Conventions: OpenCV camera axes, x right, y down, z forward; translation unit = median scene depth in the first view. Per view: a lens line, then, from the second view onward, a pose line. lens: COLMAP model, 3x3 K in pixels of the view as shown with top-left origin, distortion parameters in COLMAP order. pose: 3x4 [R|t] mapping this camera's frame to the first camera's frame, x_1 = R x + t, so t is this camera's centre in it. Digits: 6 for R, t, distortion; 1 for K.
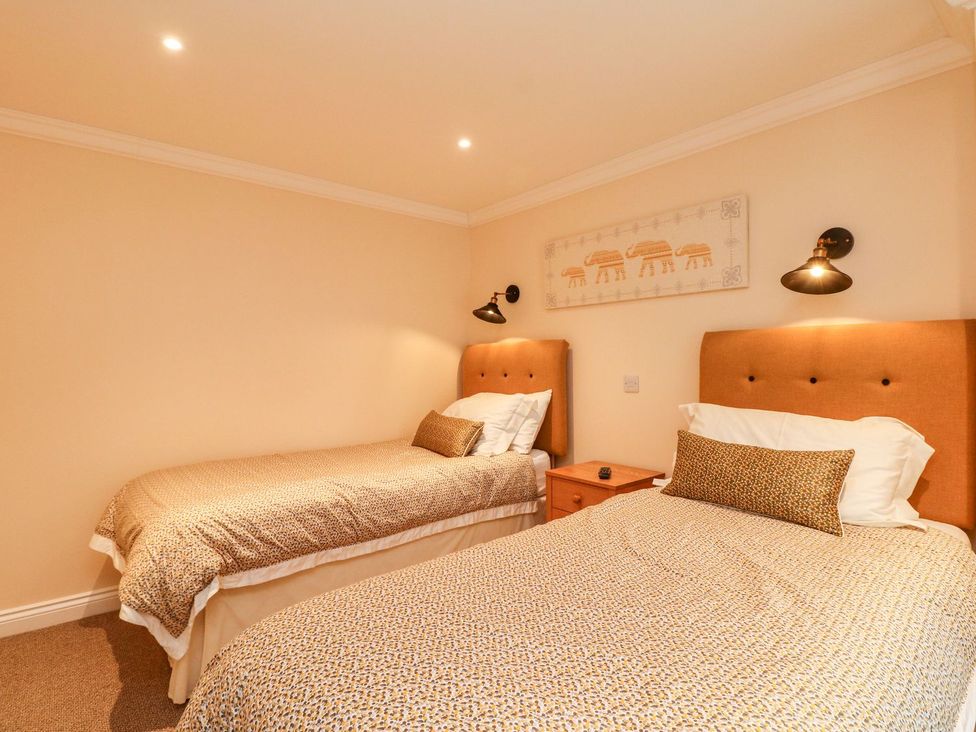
lens RADIAL K [[507.3, 0, 491.0], [0, 507.3, 362.4], [0, 0, 1]] dist [-0.000147, -0.013775]
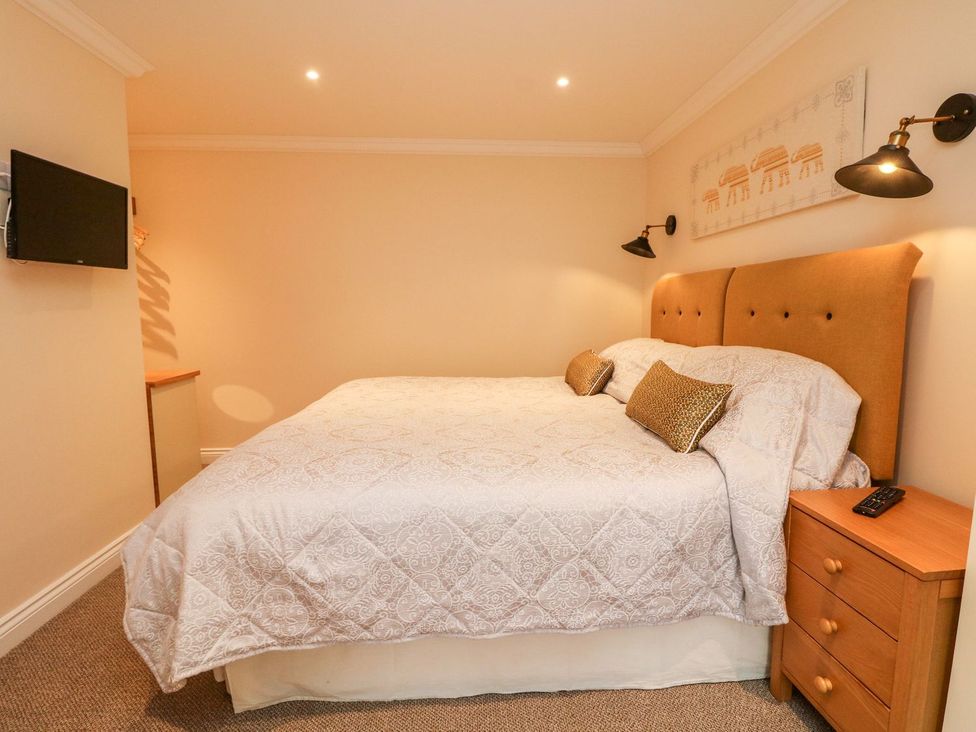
lens RADIAL K [[507.3, 0, 491.0], [0, 507.3, 362.4], [0, 0, 1]] dist [-0.000147, -0.013775]
pose [[0.818642, 0.053290, -0.571826, 0.413887], [0.013788, 0.993575, 0.112334, 0.008585], [0.574138, -0.099846, 0.812648, 0.032291]]
